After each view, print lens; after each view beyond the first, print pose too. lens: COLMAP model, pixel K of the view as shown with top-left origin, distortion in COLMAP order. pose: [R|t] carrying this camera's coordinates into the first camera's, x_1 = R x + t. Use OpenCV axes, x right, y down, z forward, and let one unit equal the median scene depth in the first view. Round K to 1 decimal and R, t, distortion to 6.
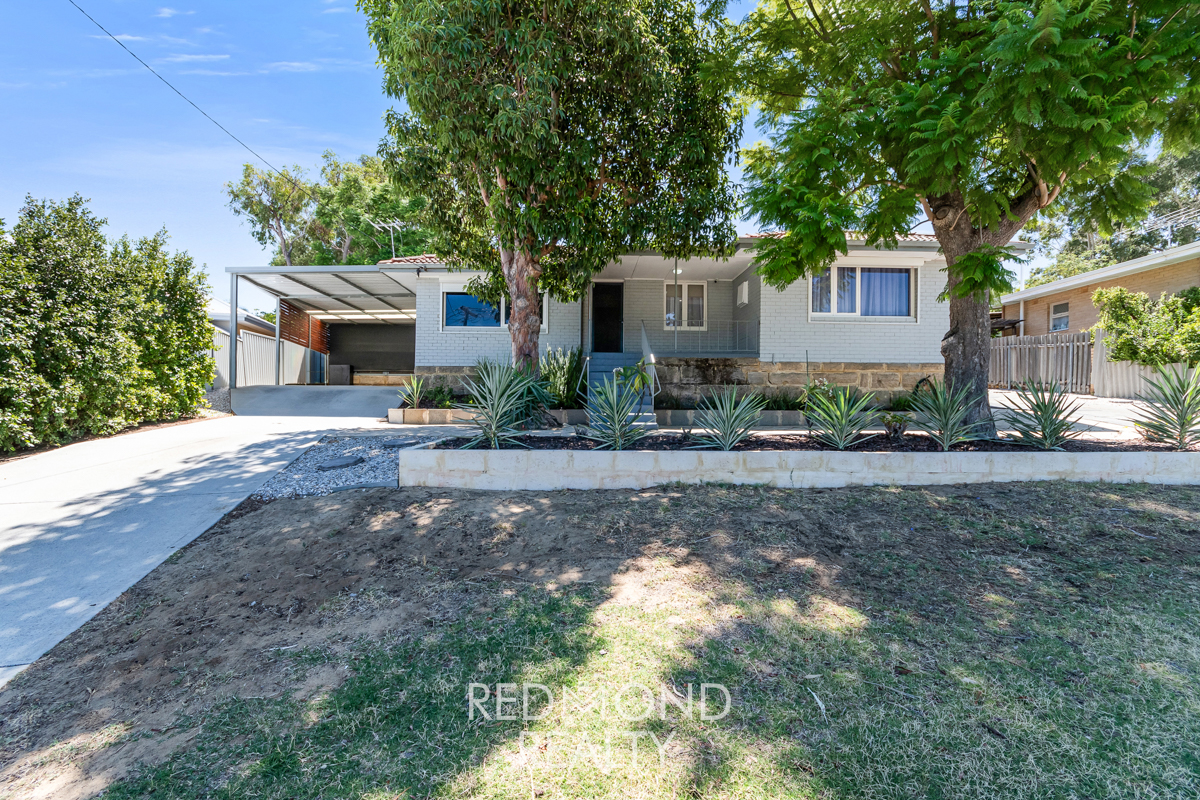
lens RADIAL K [[499.0, 0, 600.0], [0, 499.0, 400.0], [0, 0, 1]] dist [0.001165, 0.000102]
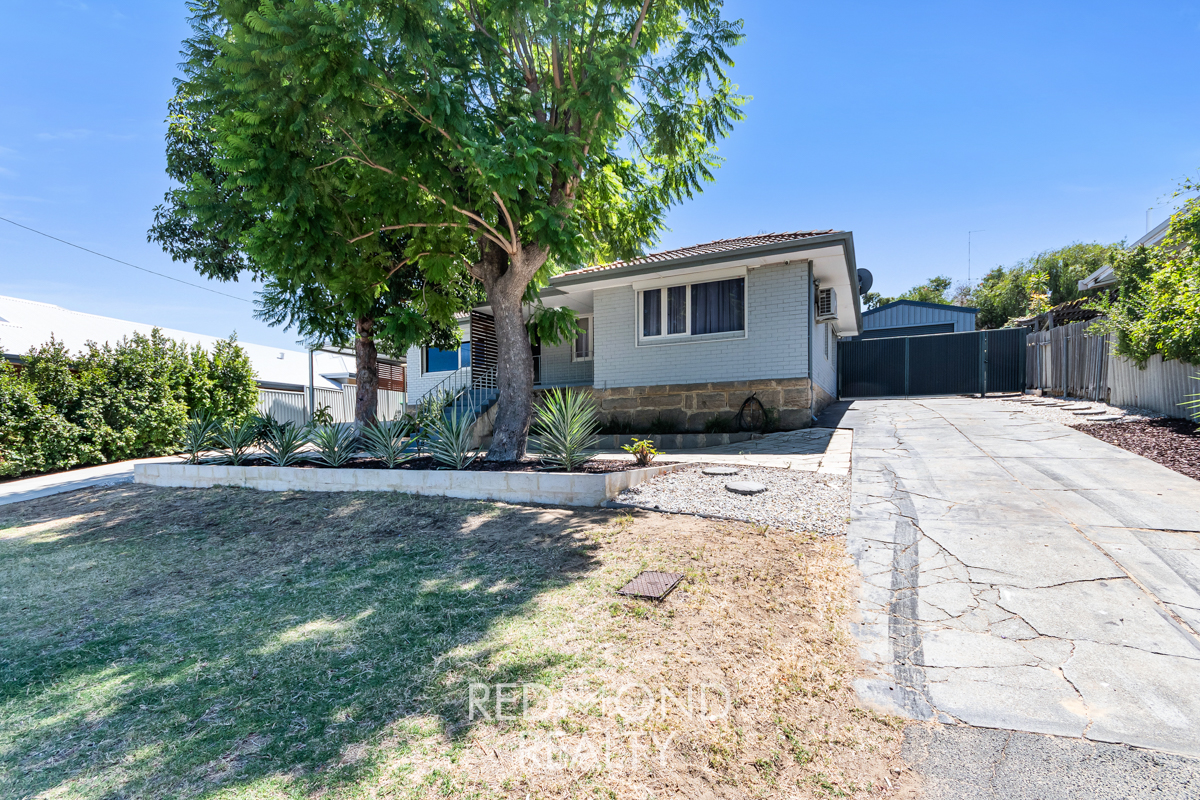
lens RADIAL K [[525.9, 0, 596.7], [0, 525.9, 406.8], [0, 0, 1]] dist [0.000884, 0.000331]
pose [[0.882394, -0.042971, -0.468544, 0.846596], [0.027128, 0.998811, -0.040514, 0.005740], [0.469728, 0.023038, 0.882511, 0.024993]]
